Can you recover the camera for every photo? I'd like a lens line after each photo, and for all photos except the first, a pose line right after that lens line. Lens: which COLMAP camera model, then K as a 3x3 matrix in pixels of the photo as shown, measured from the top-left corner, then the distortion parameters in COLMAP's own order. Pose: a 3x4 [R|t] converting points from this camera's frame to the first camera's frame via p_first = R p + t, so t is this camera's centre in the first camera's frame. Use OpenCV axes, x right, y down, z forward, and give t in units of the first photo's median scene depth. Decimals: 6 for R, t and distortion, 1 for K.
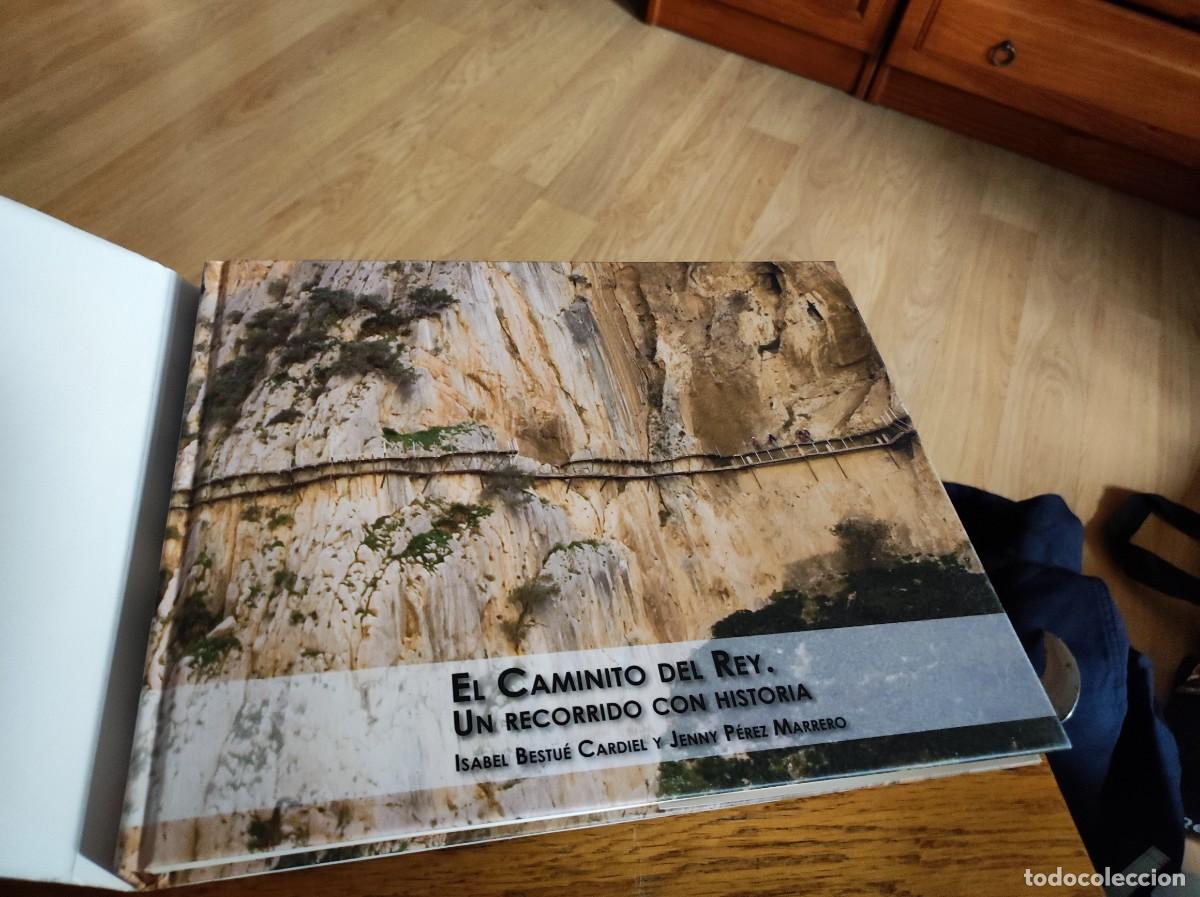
lens RADIAL K [[871.4, 0, 603.7], [0, 871.4, 425.1], [0, 0, 1]] dist [-0.029837, -0.022975]
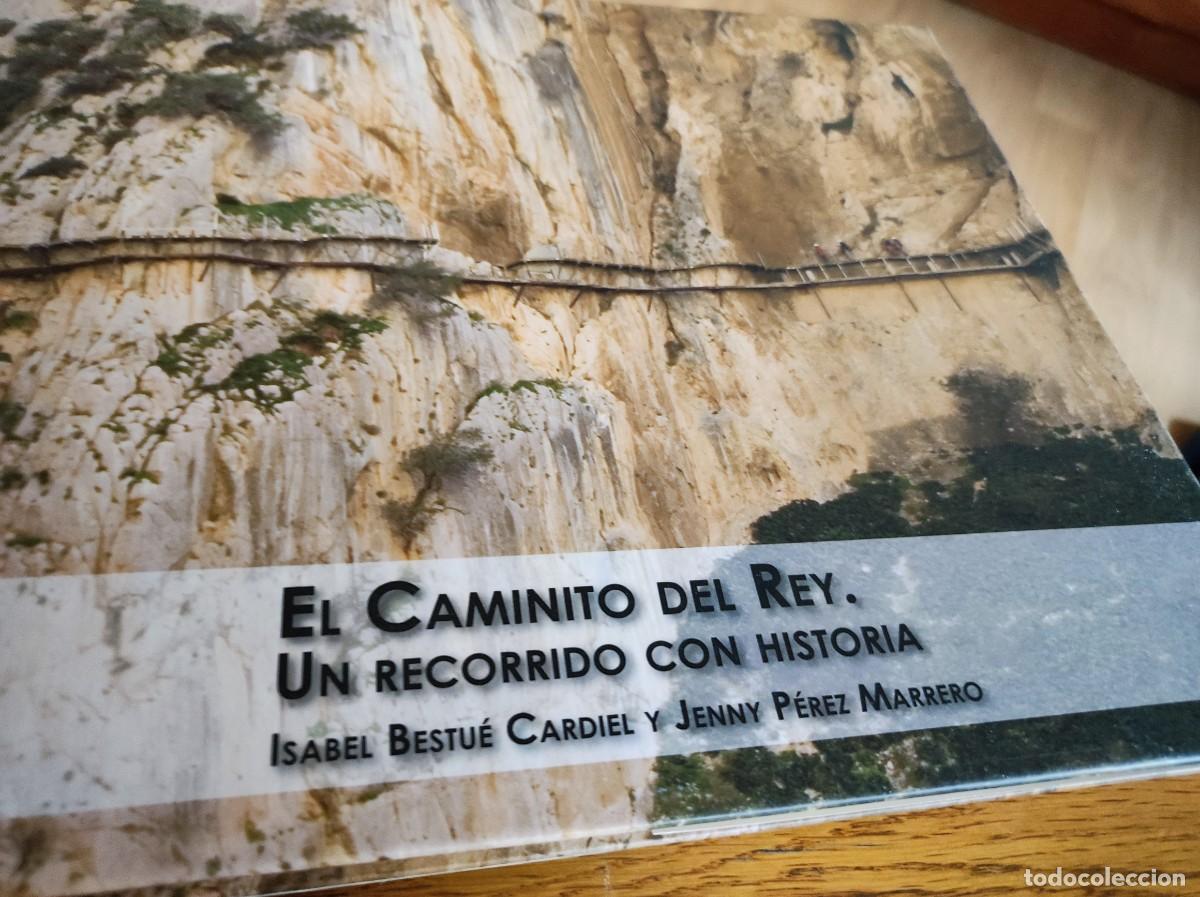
lens RADIAL K [[871.4, 0, 608.4], [0, 871.4, 442.3], [0, 0, 1]] dist [-0.029837, -0.022975]
pose [[0.999509, 0.029317, 0.011044, 0.019648], [-0.030073, 0.996656, 0.075983, 0.129962], [-0.008780, -0.076277, 0.997048, 0.404791]]
